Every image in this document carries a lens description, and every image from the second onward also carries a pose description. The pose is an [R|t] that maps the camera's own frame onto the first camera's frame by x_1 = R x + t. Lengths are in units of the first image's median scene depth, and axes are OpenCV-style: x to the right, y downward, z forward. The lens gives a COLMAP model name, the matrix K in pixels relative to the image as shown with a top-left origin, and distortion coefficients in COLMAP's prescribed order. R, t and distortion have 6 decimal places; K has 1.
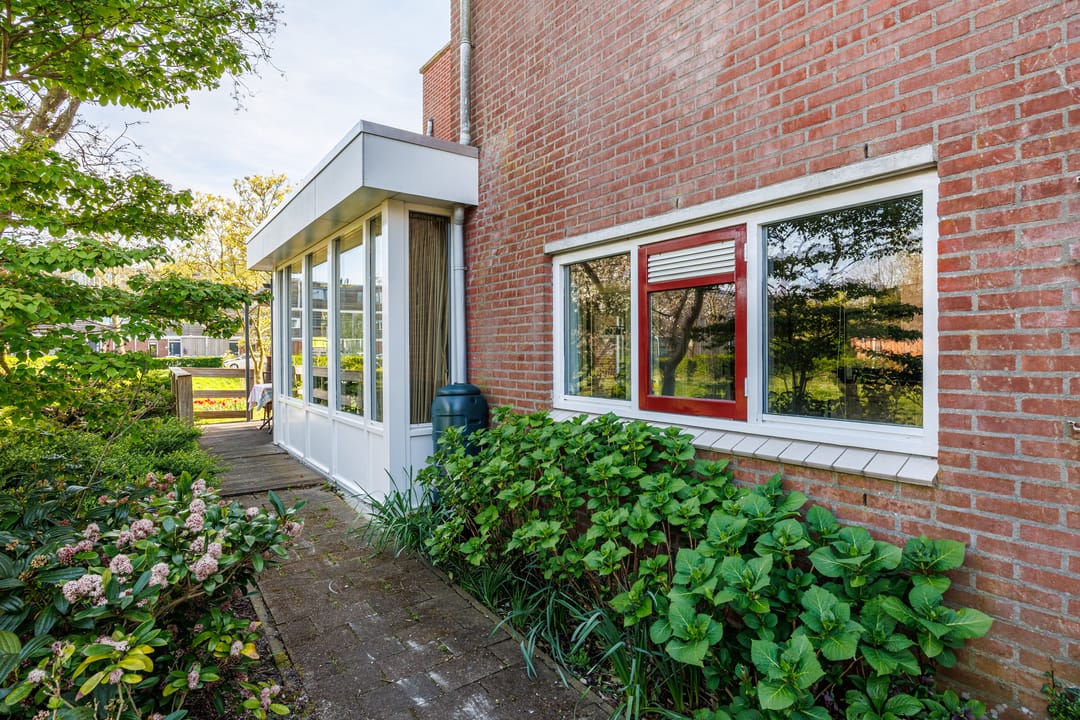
lens RADIAL K [[543.7, 0, 547.4], [0, 543.7, 359.9], [0, 0, 1]] dist [-0.010358, 0.000106]
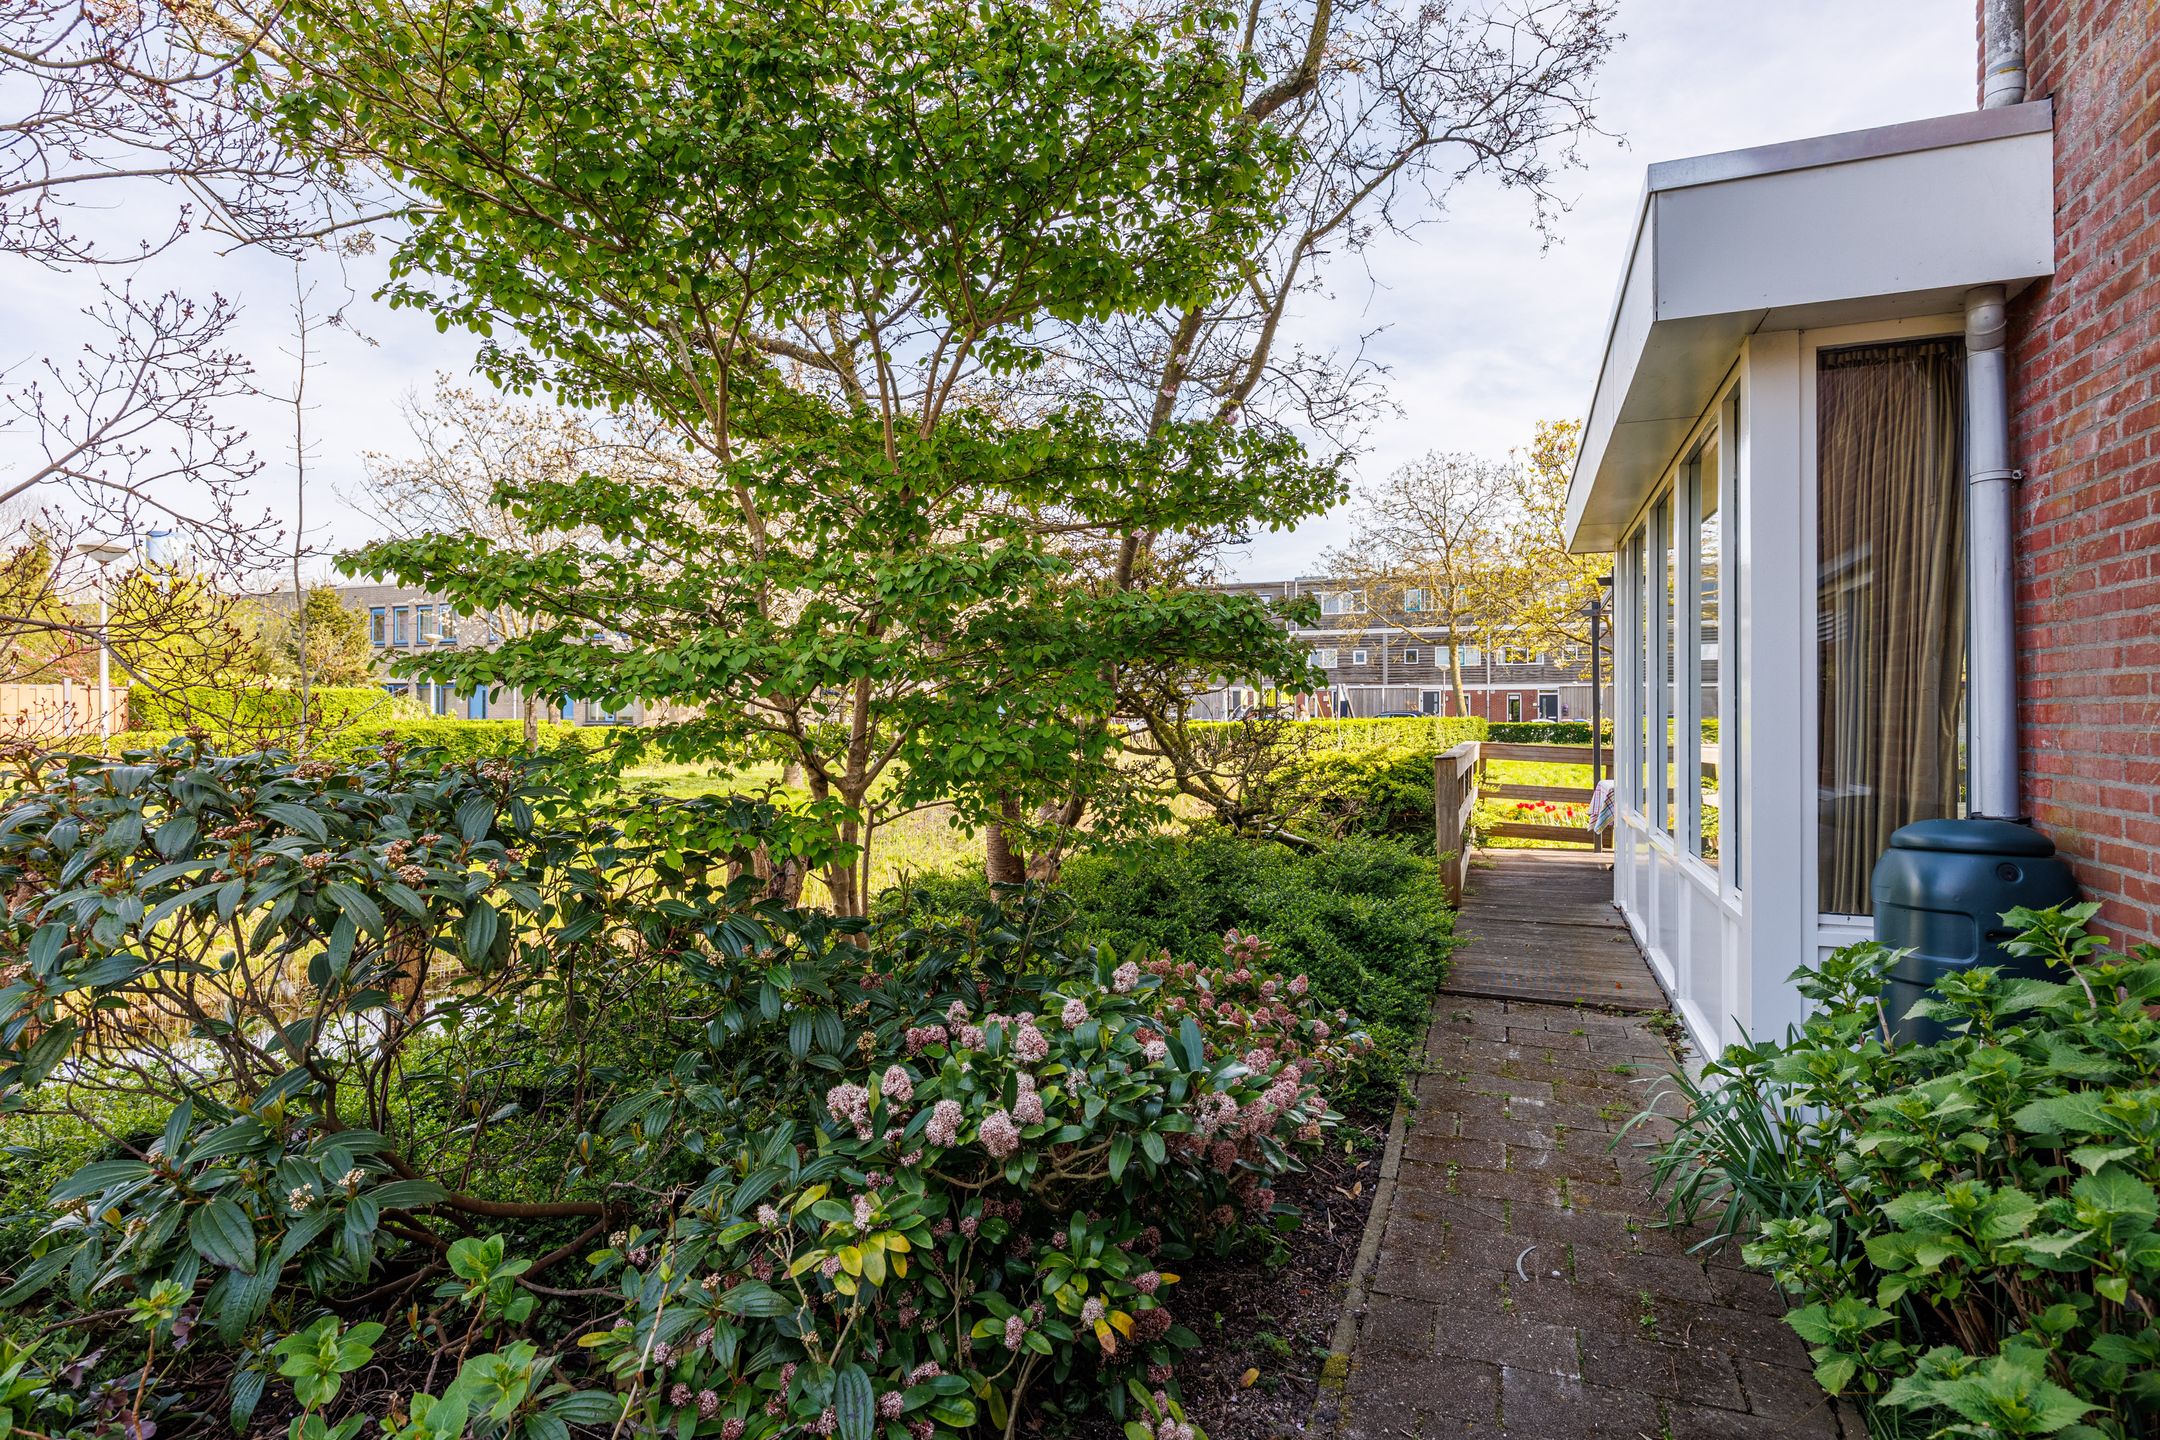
lens RADIAL K [[1065.1, 0, 1078.4], [0, 1065.1, 715.9], [0, 0, 1]] dist [-0.011815, 0.000646]
pose [[0.527746, 0.005302, -0.849386, 0.102167], [-0.015279, 0.999878, -0.003252, -0.008927], [0.849265, 0.014694, 0.527763, 0.176109]]
